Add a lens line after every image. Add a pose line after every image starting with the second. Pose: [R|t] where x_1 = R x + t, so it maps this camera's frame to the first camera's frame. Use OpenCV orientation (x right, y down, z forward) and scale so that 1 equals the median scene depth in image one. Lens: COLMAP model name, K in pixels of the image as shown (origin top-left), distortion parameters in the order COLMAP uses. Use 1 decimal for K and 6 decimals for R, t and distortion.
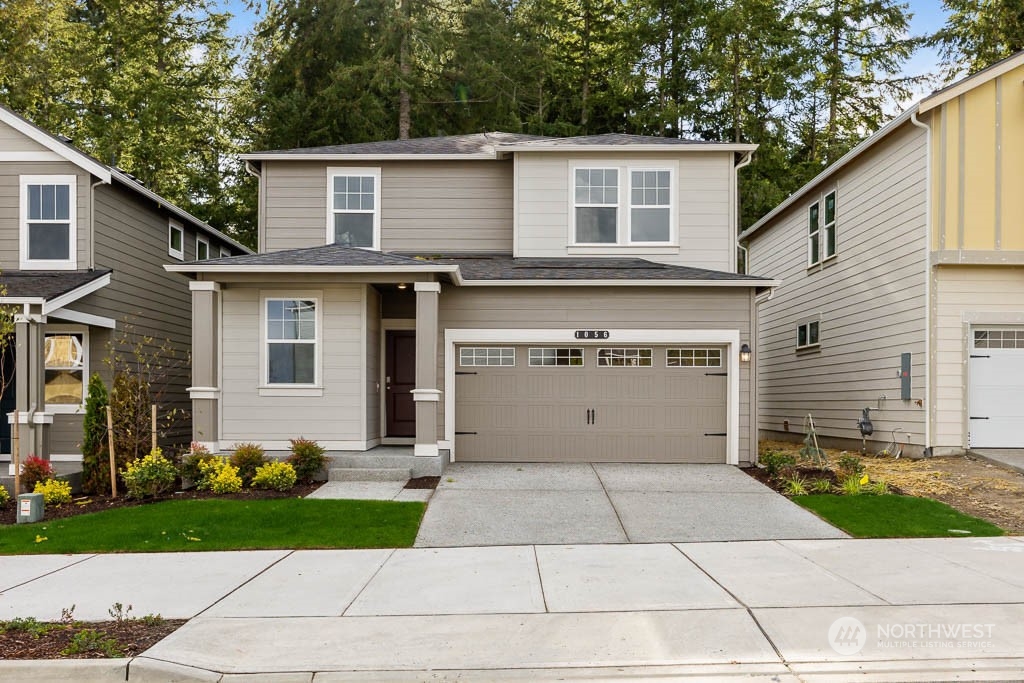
lens RADIAL K [[1423.4, 0, 512.0], [0, 1423.4, 341.5], [0, 0, 1]] dist [-0.042062, 0.034518]
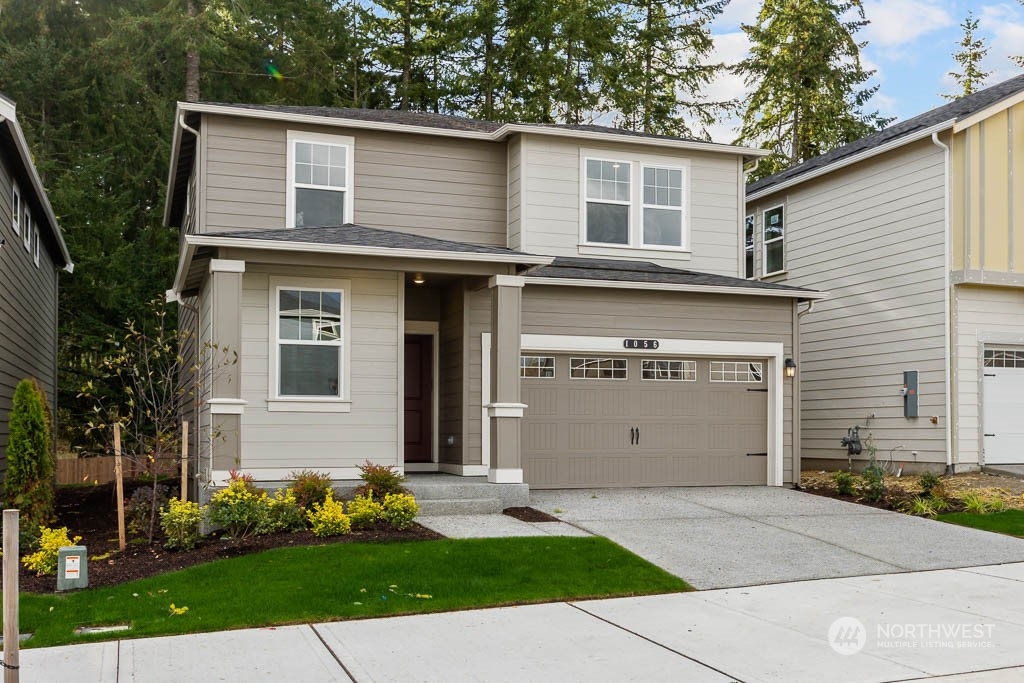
lens RADIAL K [[1423.4, 0, 512.0], [0, 1423.4, 341.5], [0, 0, 1]] dist [-0.042062, 0.034518]
pose [[0.875878, 0.028309, 0.481701, -0.442953], [-0.016117, 0.999437, -0.029429, 0.021027], [-0.482263, 0.018012, 0.875842, 0.255135]]
